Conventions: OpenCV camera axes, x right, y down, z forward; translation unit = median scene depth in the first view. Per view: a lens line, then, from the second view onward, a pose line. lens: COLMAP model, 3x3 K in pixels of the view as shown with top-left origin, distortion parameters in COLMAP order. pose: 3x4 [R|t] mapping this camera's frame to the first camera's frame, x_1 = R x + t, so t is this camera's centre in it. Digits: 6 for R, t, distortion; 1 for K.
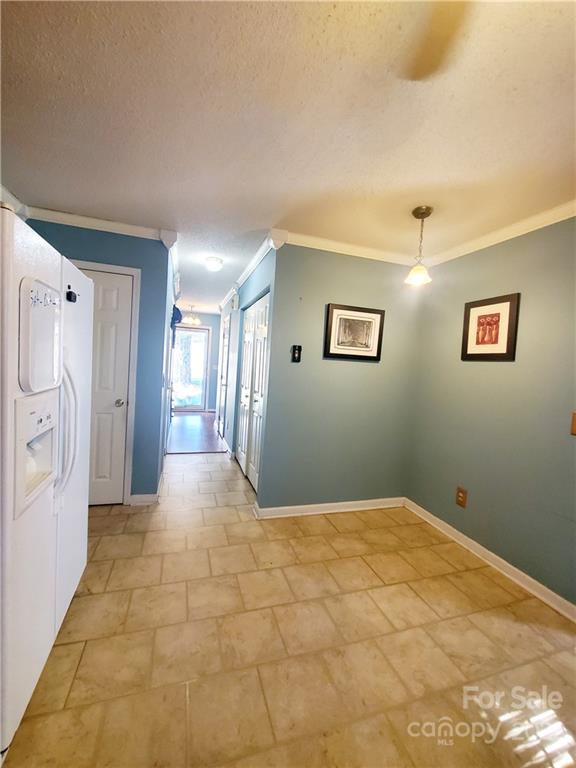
lens RADIAL K [[304.5, 0, 272.0], [0, 304.5, 375.8], [0, 0, 1]] dist [-0.006896, -0.000760]
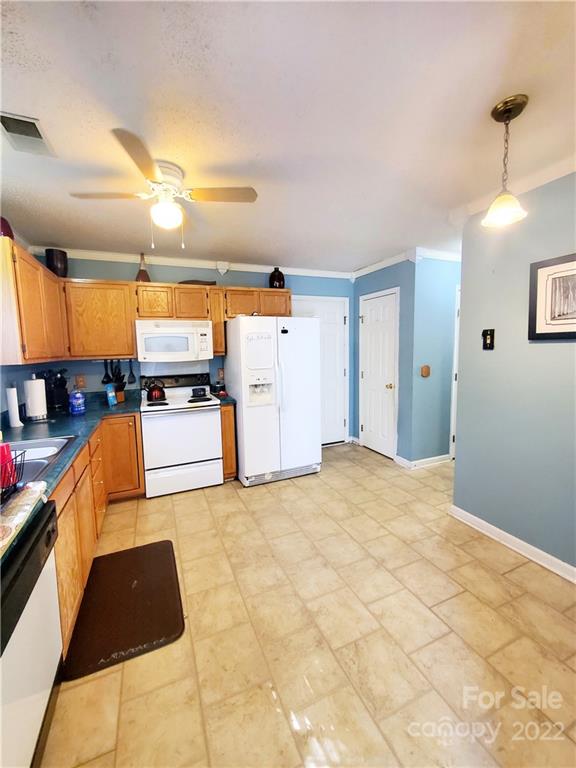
lens RADIAL K [[304.5, 0, 282.3], [0, 304.5, 379.5], [0, 0, 1]] dist [-0.006896, -0.000760]
pose [[0.104517, 0.035458, -0.993891, 1.022827], [-0.019212, 0.999250, 0.033629, 0.023782], [0.994338, 0.015580, 0.105119, 0.432685]]
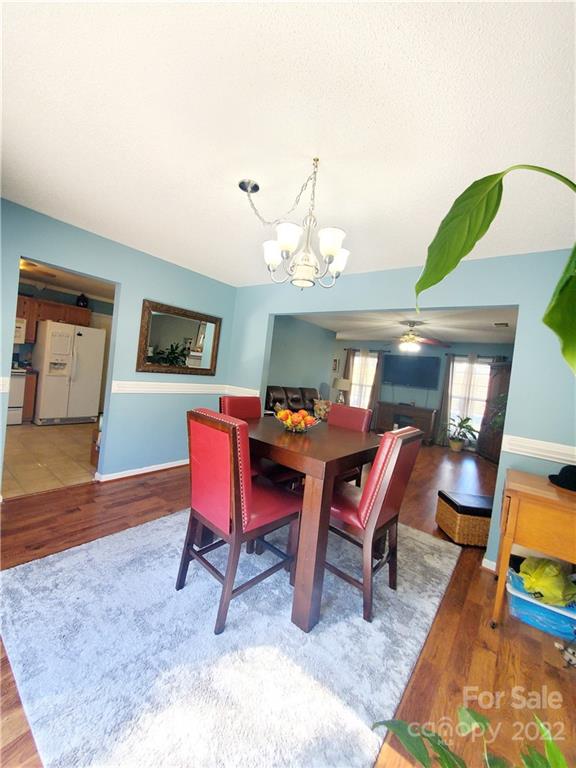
lens RADIAL K [[304.5, 0, 285.2], [0, 304.5, 381.5], [0, 0, 1]] dist [-0.006896, -0.000760]
pose [[0.575342, 0.032764, -0.817256, 2.544314], [-0.118455, 0.992001, -0.043622, 0.129960], [0.809290, 0.121906, 0.574621, 0.570519]]
